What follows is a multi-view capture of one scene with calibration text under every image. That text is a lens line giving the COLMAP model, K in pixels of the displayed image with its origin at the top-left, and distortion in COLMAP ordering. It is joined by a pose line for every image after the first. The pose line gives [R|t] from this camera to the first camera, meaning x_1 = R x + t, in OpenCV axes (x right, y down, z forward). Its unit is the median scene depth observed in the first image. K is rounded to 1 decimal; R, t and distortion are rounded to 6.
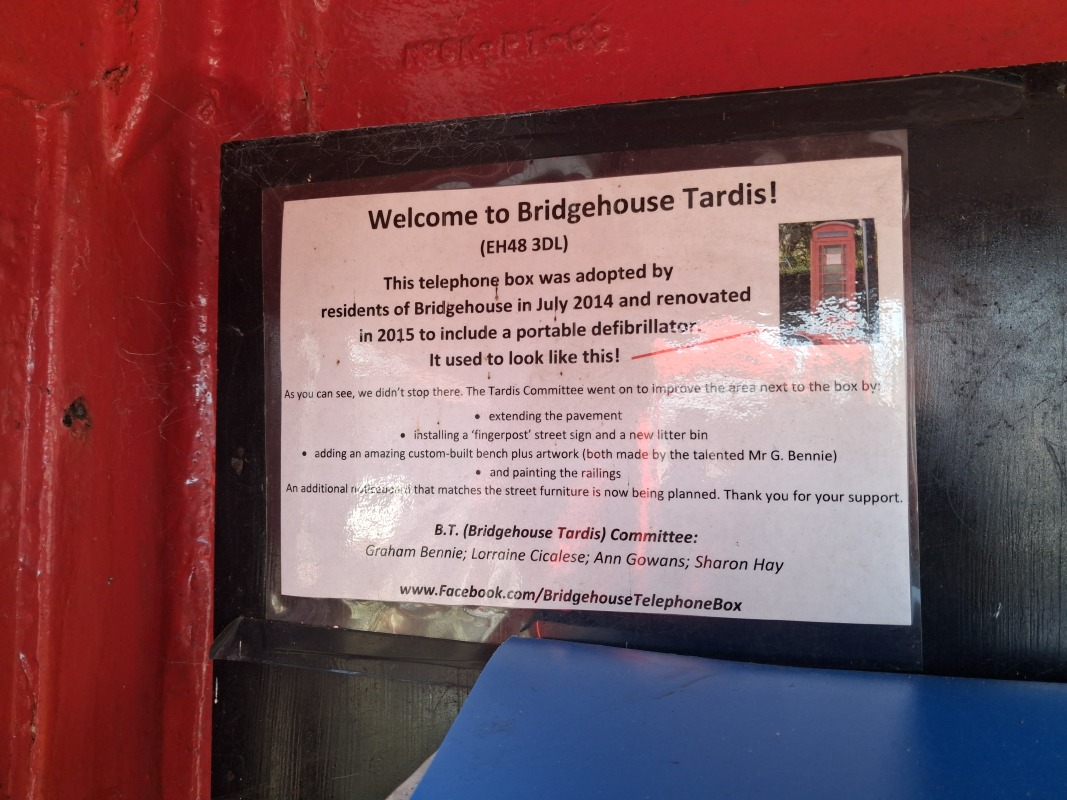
lens RADIAL K [[850.2, 0, 532.4], [0, 850.2, 401.2], [0, 0, 1]] dist [0.077761, -0.093019]
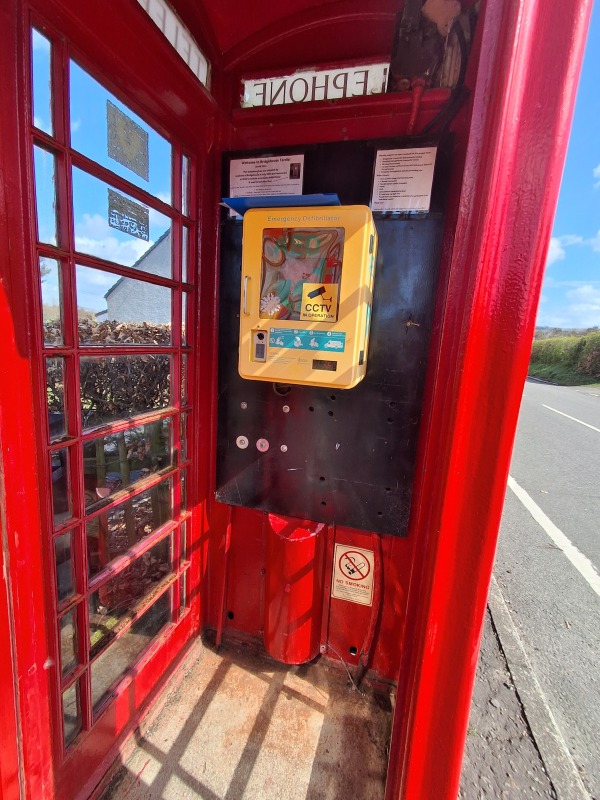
lens RADIAL K [[371.7, 0, 299.9], [0, 371.7, 401.9], [0, 0, 1]] dist [-0.000264, 0.000001]
pose [[0.997336, 0.066351, -0.030299, 0.597699], [-0.057715, 0.971844, 0.228448, 1.127937], [0.044603, -0.226091, 0.973085, -2.819946]]
